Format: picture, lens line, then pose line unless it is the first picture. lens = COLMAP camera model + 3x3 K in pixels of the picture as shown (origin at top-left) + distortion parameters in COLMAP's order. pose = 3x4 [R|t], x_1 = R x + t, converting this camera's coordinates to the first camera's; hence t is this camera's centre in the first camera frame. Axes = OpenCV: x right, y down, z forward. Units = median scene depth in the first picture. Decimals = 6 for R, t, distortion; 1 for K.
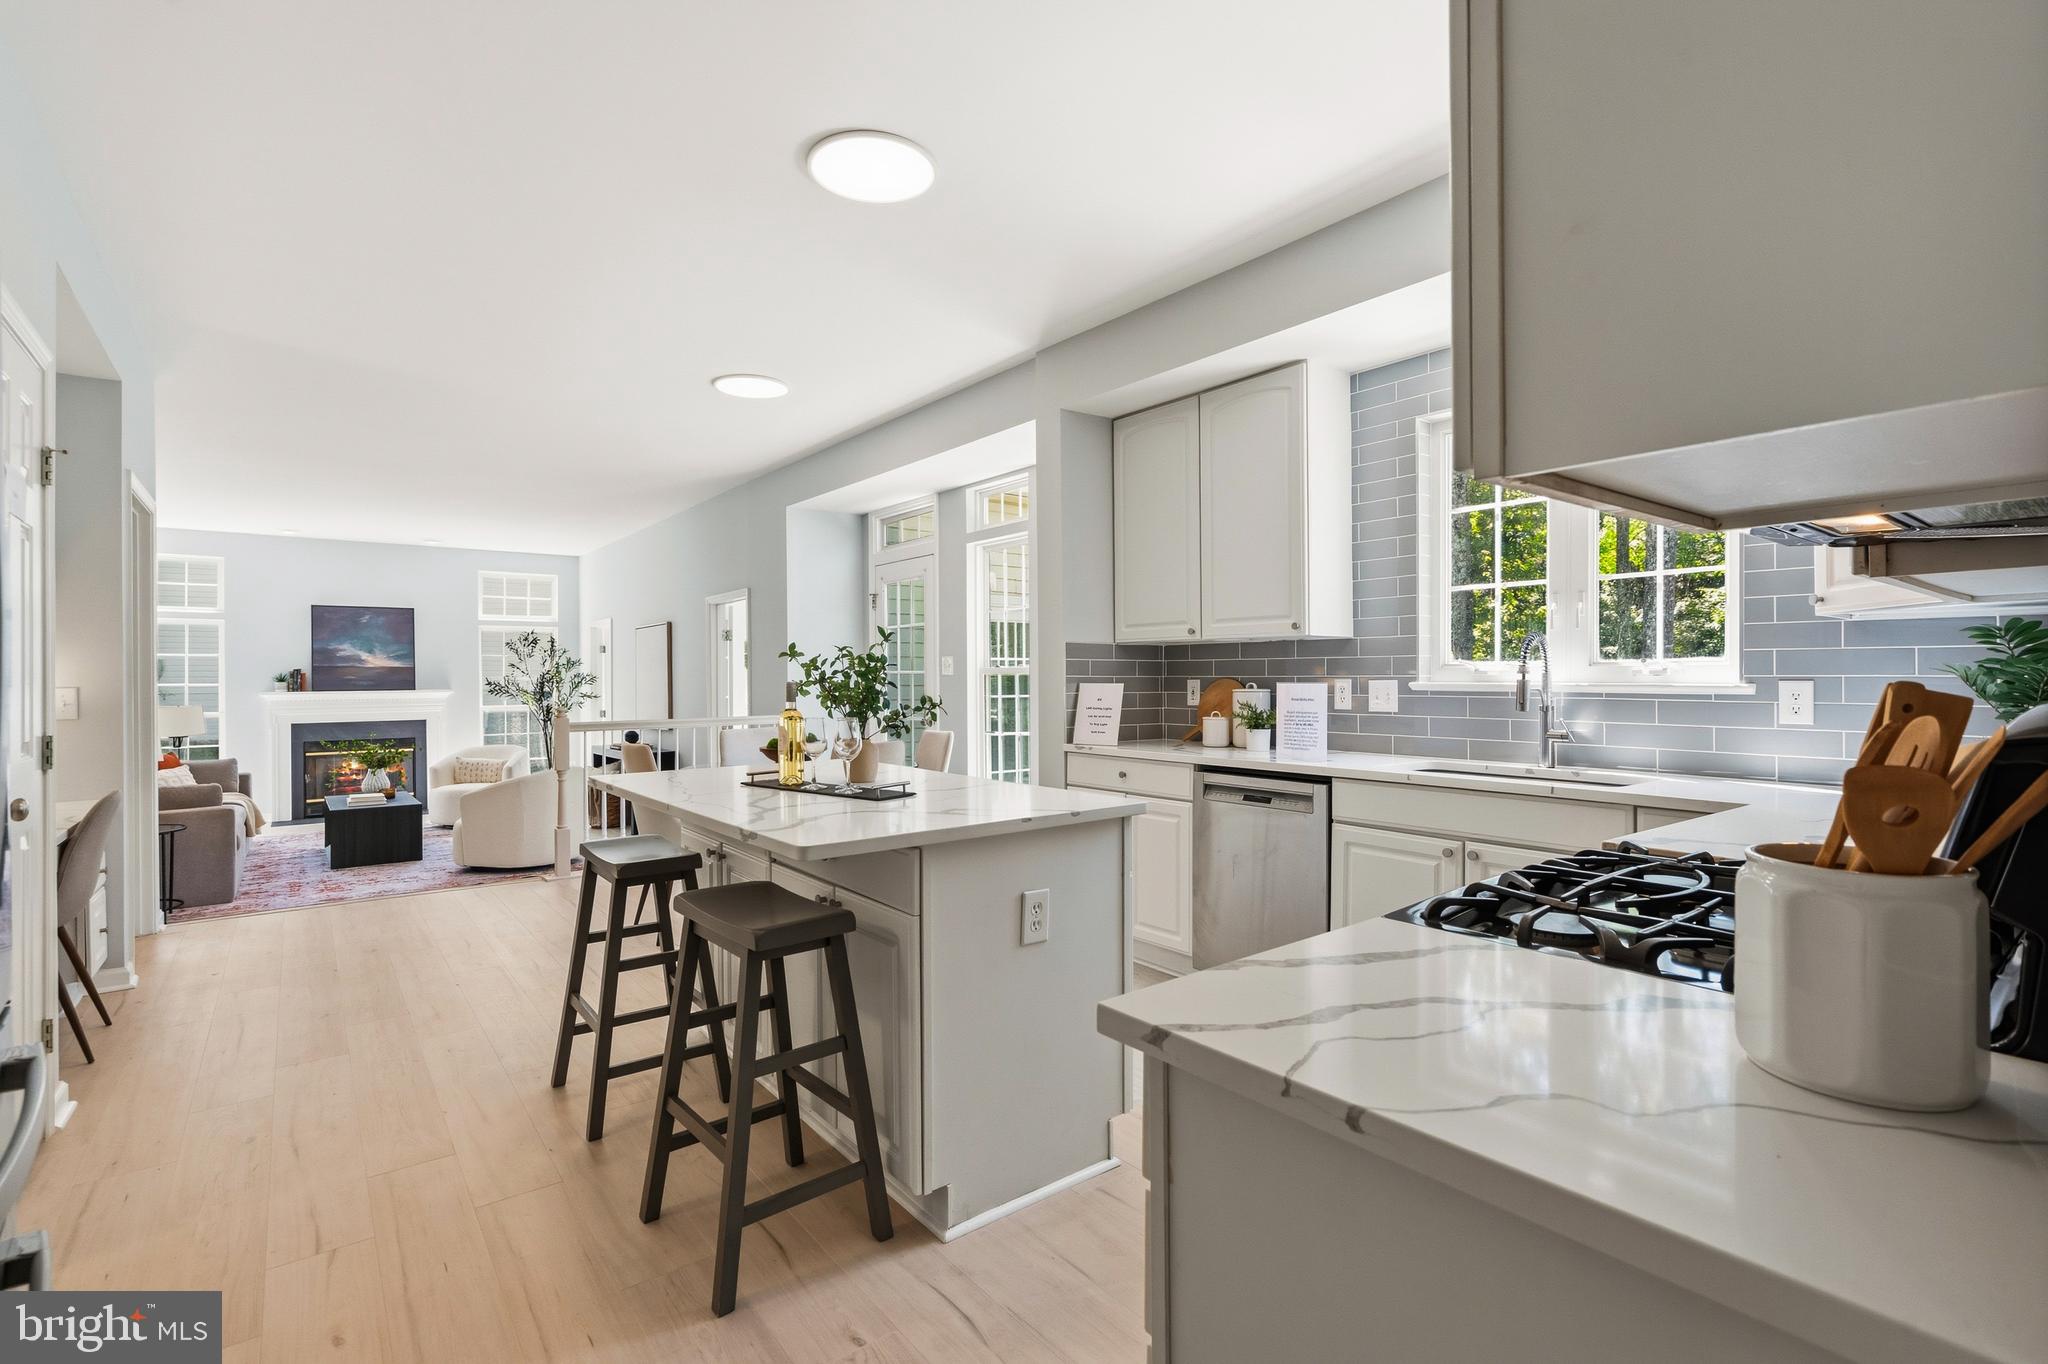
lens RADIAL K [[946.6, 0, 1028.9], [0, 946.6, 678.1], [0, 0, 1]] dist [0.000750, 0.000990]
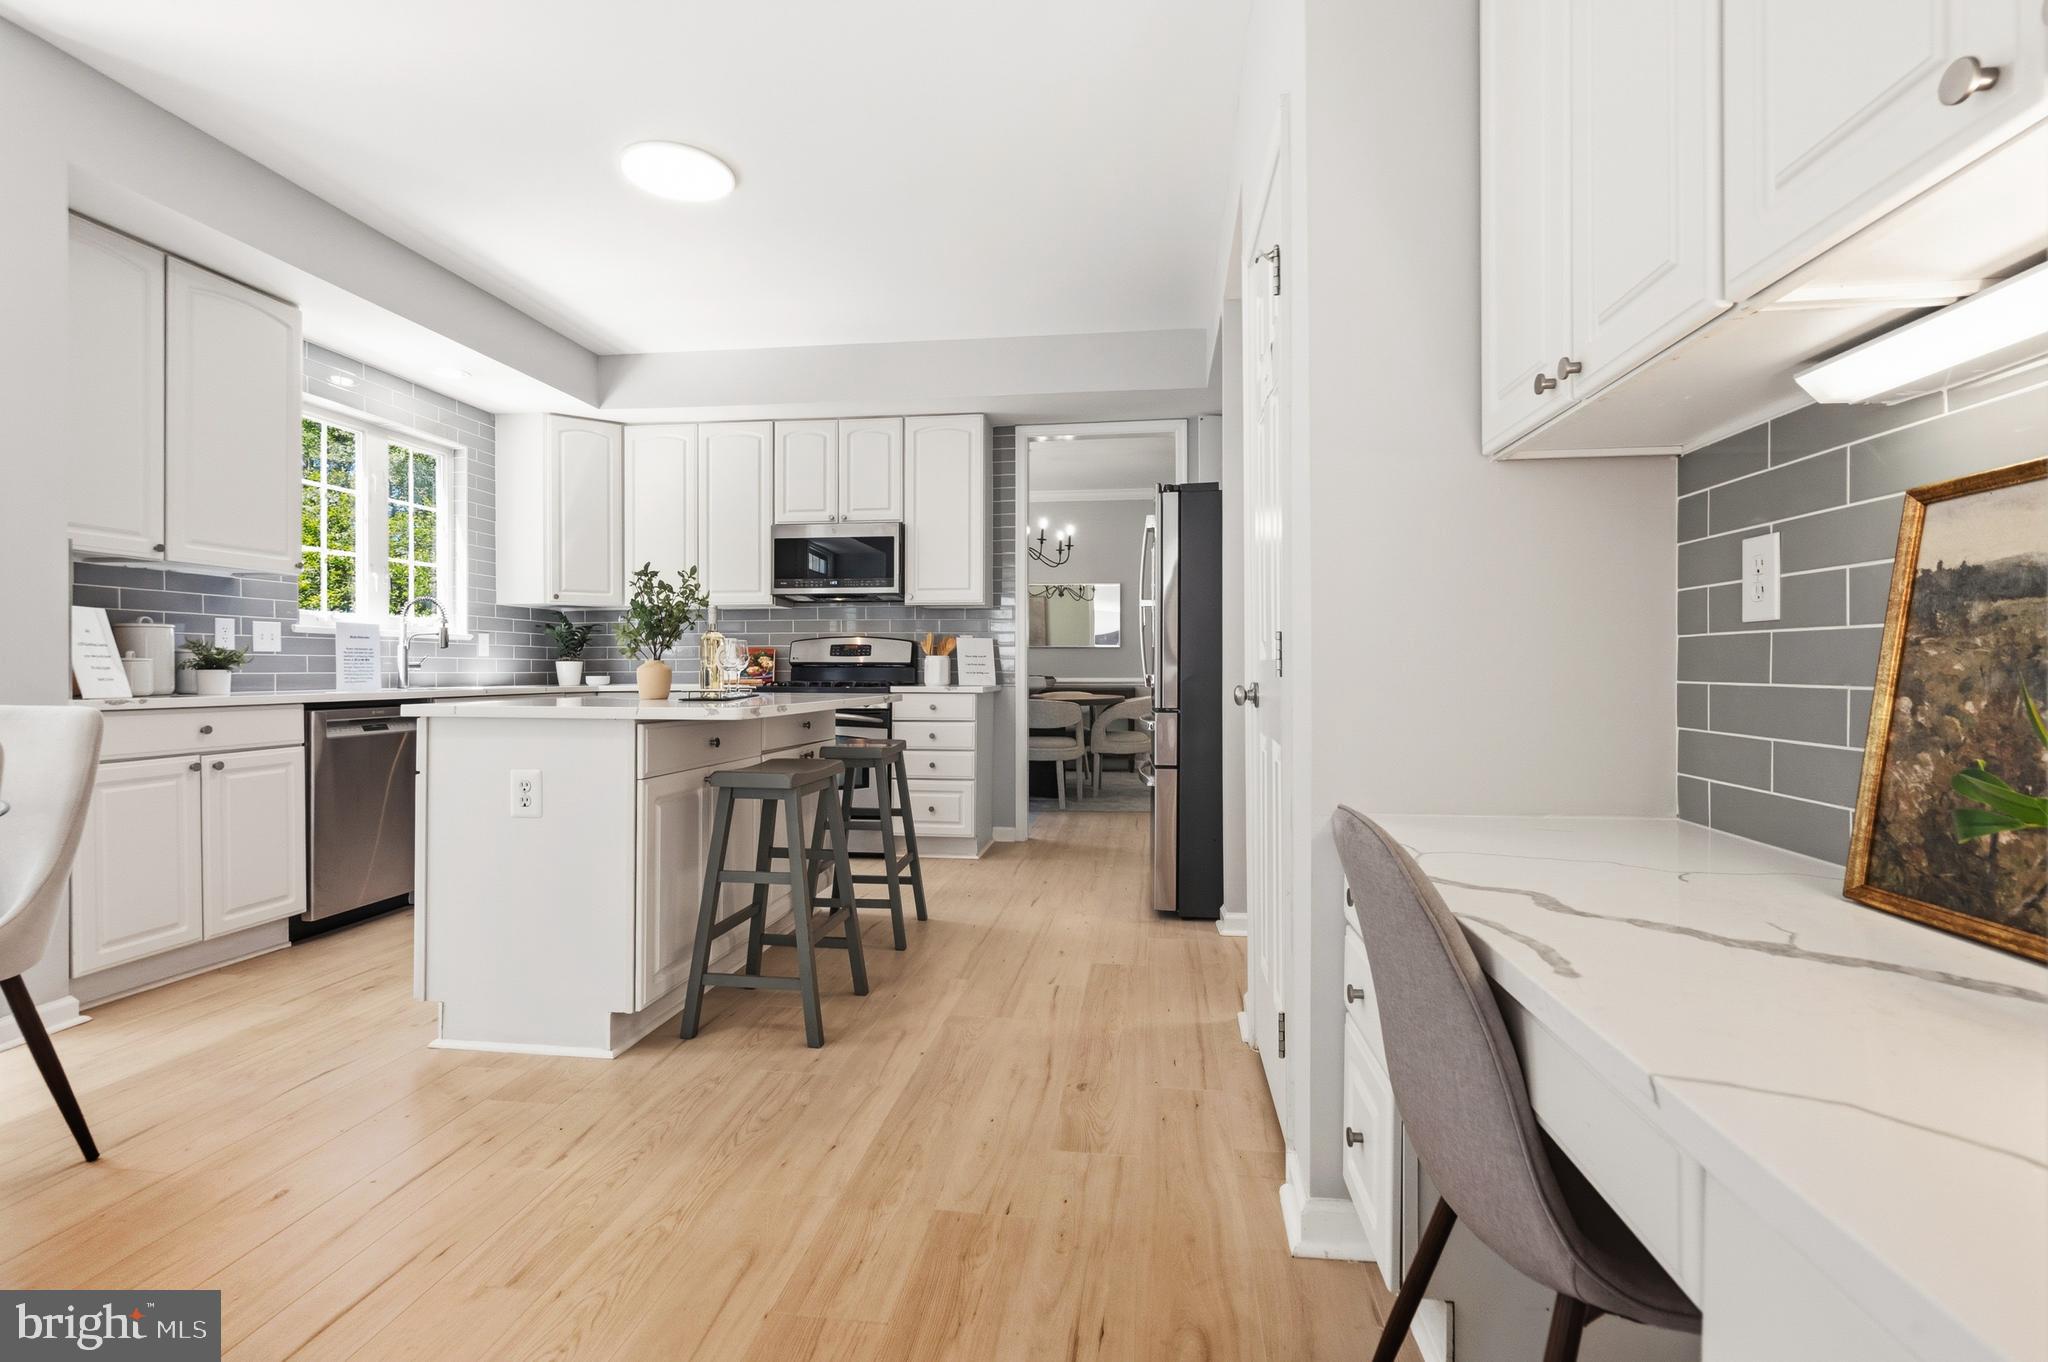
lens RADIAL K [[948.4, 0, 1025.3], [0, 948.4, 670.8], [0, 0, 1]] dist [-0.003719, 0.000406]
pose [[-0.698864, 0.002996, 0.715249, -0.862336], [0.005035, 0.999987, 0.000731, 0.053718], [-0.715237, 0.004113, -0.698870, 1.005574]]
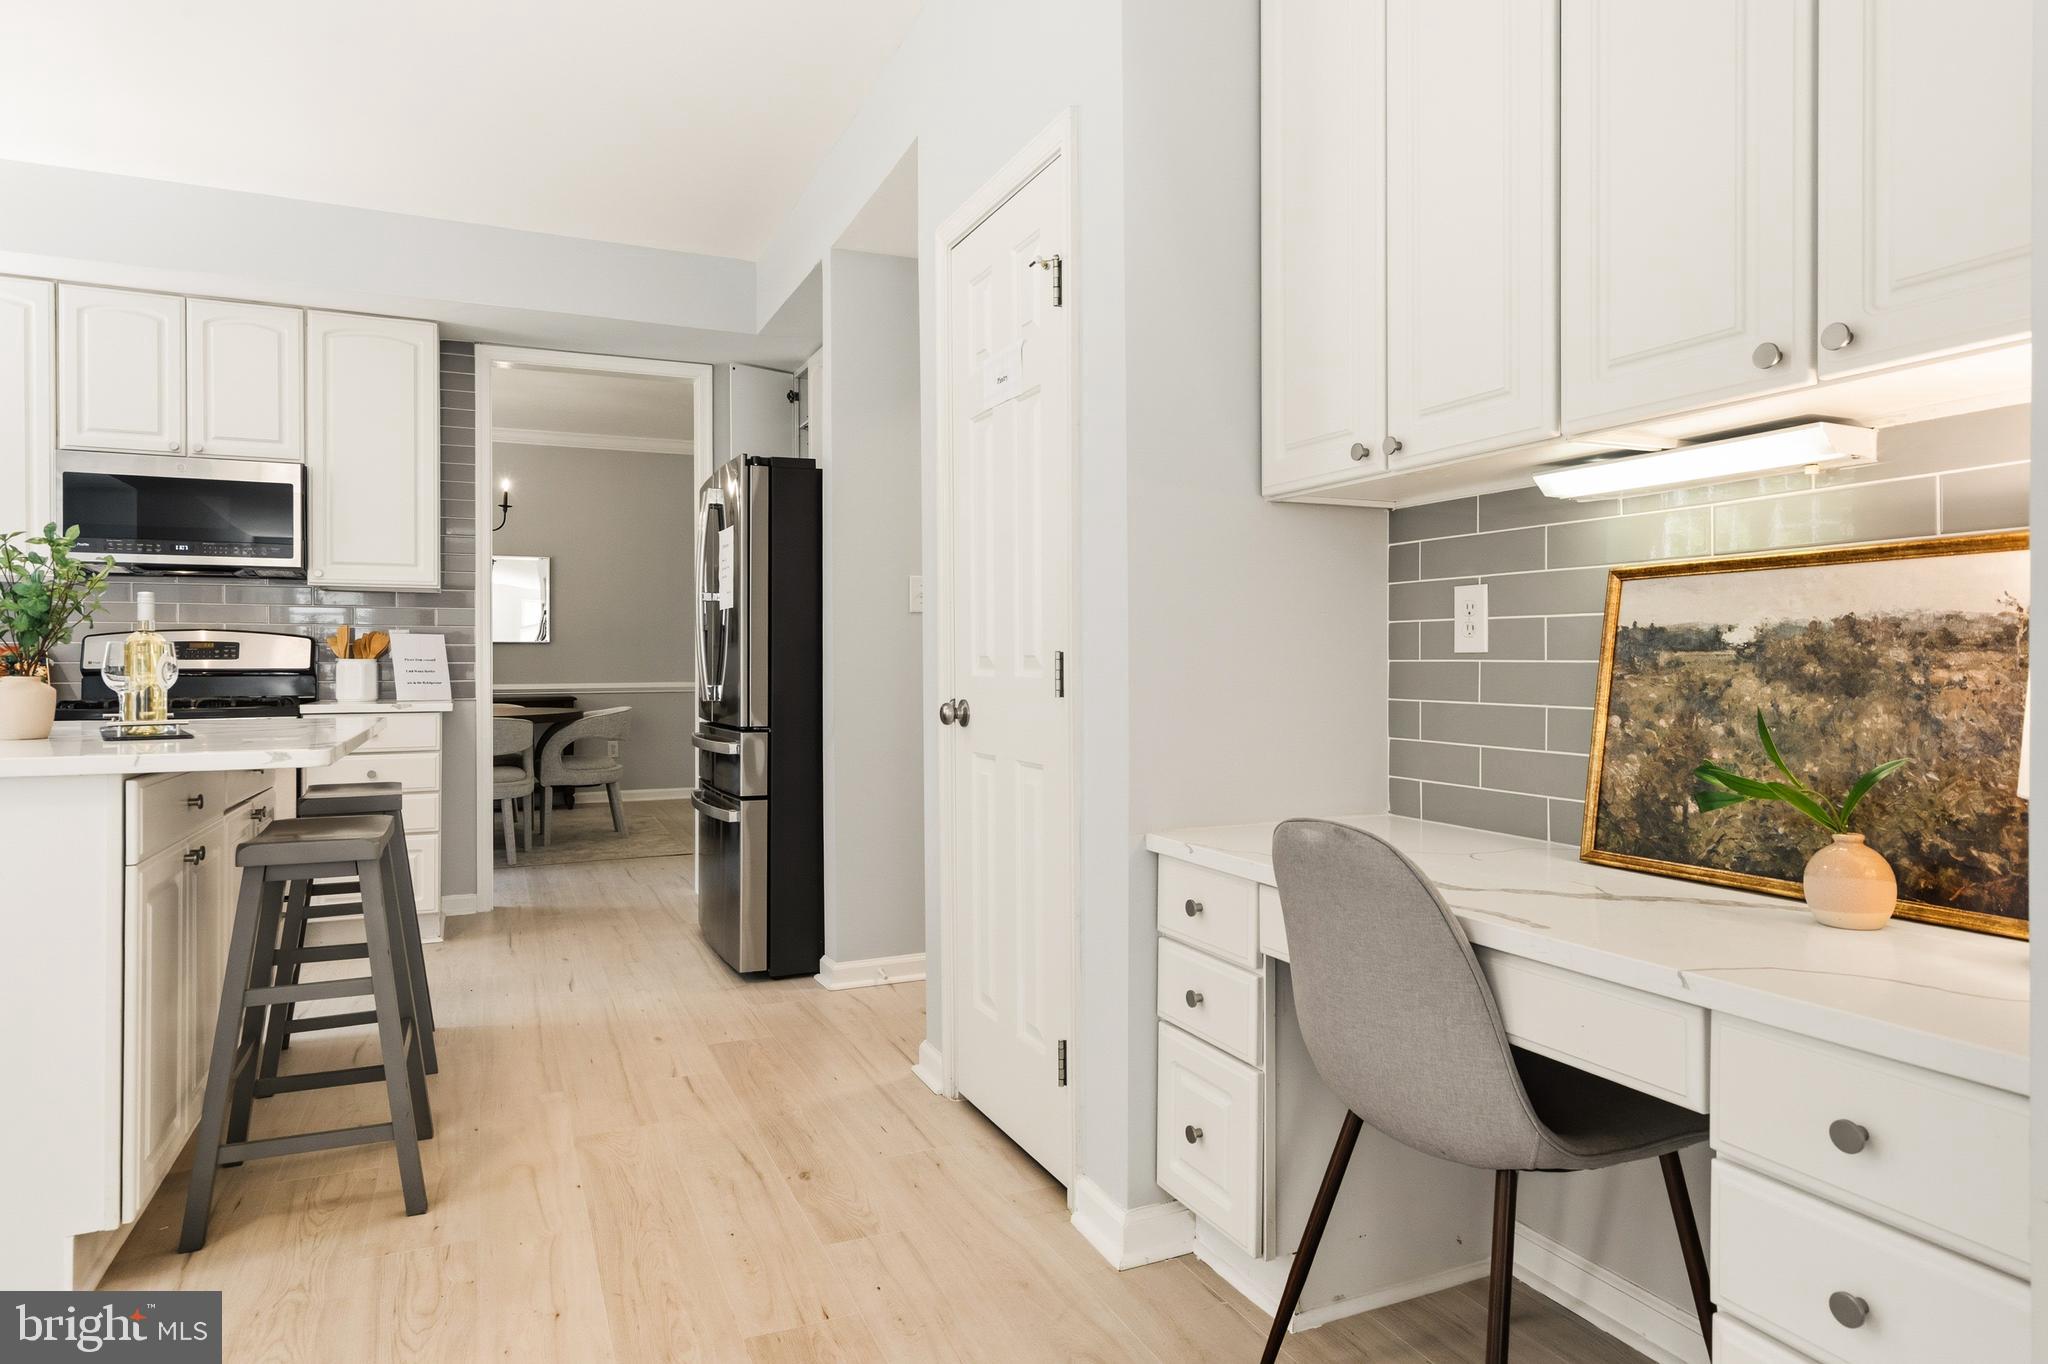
lens RADIAL K [[1208.8, 0, 1028.2], [0, 1208.8, 671.0], [0, 0, 1]] dist [0.001617, 0.001238]
pose [[-0.971638, 0.005245, 0.236414, -0.744085], [0.007321, 0.999942, 0.007904, 0.040544], [-0.236359, 0.009411, -0.971620, 1.153238]]
